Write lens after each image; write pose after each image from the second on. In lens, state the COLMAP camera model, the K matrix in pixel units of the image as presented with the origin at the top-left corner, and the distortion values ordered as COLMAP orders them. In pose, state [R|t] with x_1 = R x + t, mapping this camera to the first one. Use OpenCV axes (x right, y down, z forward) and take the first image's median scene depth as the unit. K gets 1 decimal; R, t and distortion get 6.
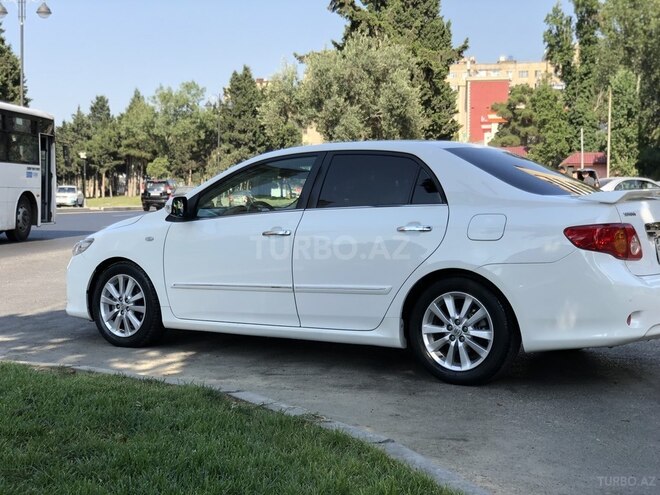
lens RADIAL K [[969.3, 0, 330.0], [0, 969.3, 247.5], [0, 0, 1]] dist [0.201326, -0.751126]
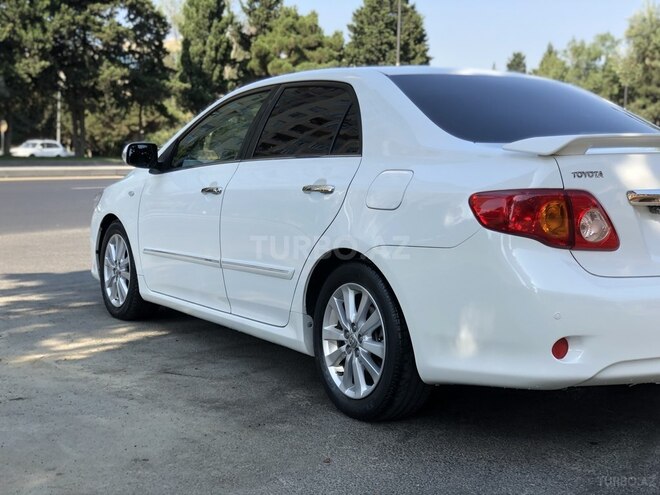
lens RADIAL K [[969.3, 0, 330.0], [0, 969.3, 247.5], [0, 0, 1]] dist [0.201326, -0.751126]
pose [[0.909547, 0.053533, -0.412139, 0.351768], [-0.035989, 0.998090, 0.050219, -0.011814], [0.414040, -0.030844, 0.909736, 0.331836]]
